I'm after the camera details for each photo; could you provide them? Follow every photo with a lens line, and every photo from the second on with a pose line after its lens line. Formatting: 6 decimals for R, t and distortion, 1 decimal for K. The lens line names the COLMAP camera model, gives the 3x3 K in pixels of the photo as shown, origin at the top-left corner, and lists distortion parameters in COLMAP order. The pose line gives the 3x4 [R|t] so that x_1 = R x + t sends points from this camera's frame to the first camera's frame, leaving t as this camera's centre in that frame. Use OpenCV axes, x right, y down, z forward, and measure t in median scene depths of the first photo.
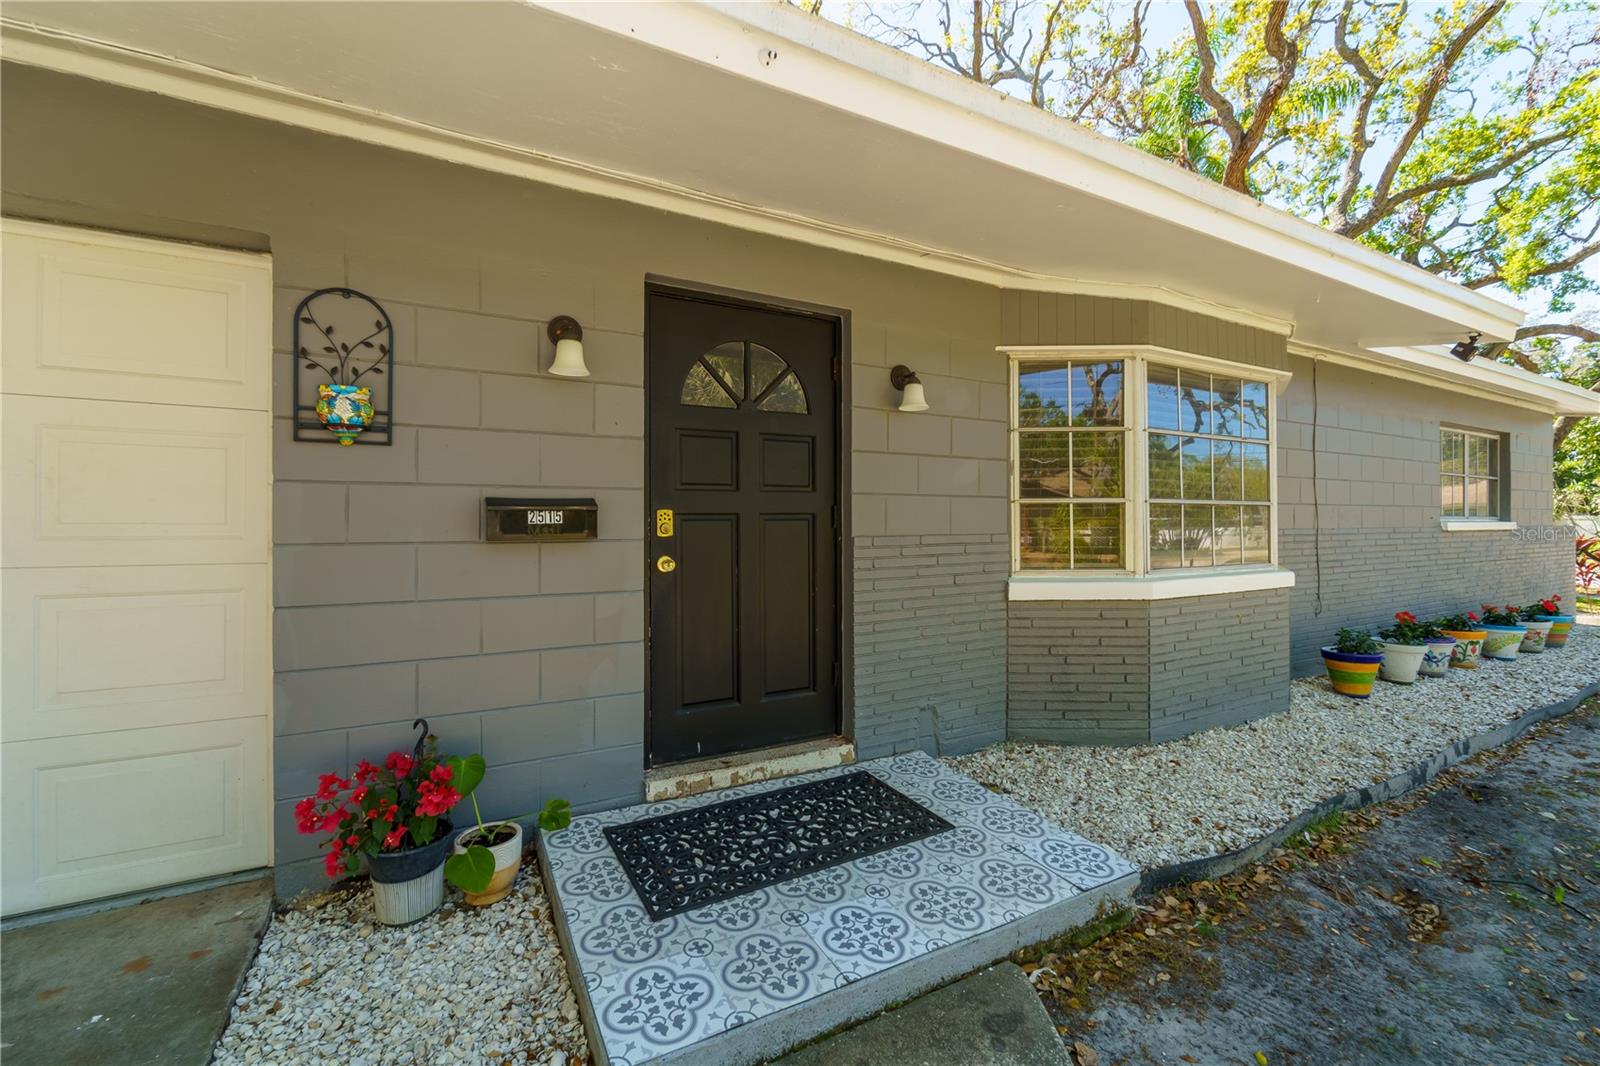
lens RADIAL K [[643.5, 0, 764.7], [0, 643.5, 525.4], [0, 0, 1]] dist [-0.004829, -0.000281]
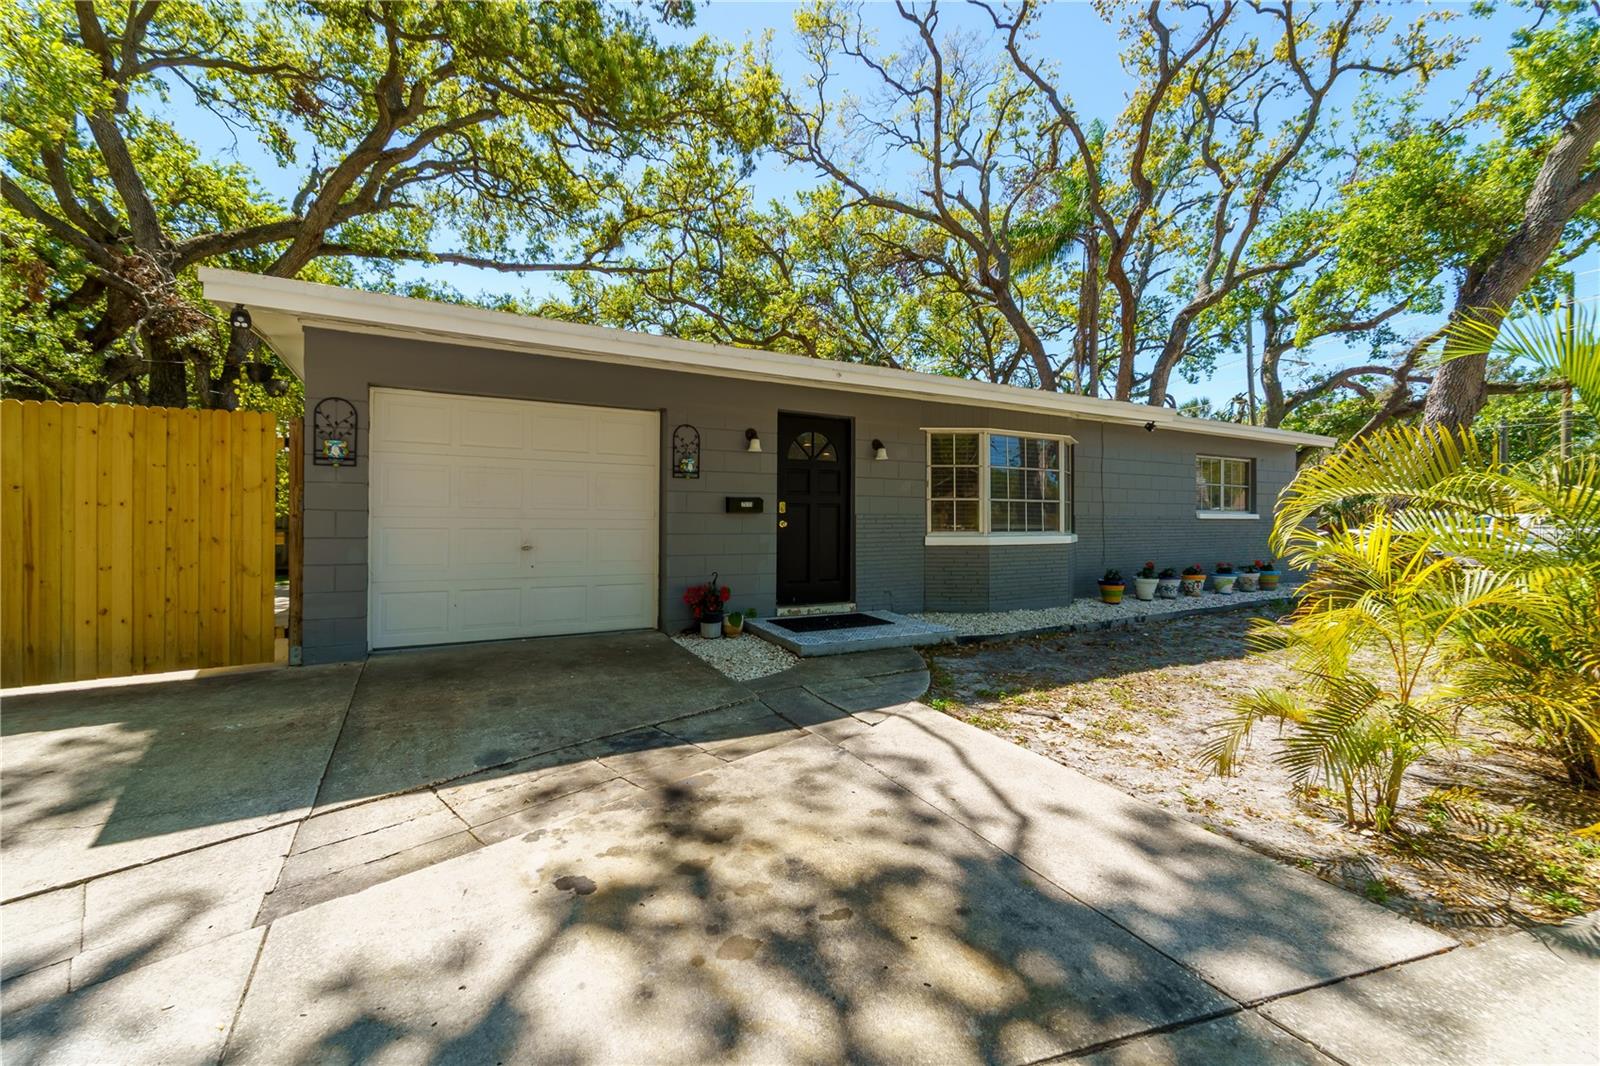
lens RADIAL K [[643.5, 0, 801.1], [0, 643.5, 525.4], [0, 0, 1]] dist [-0.004829, -0.000281]
pose [[0.996091, 0.004260, 0.088231, -0.226545], [-0.004883, 0.999965, 0.006847, 0.036341], [-0.088198, -0.007251, 0.996077, -1.113104]]
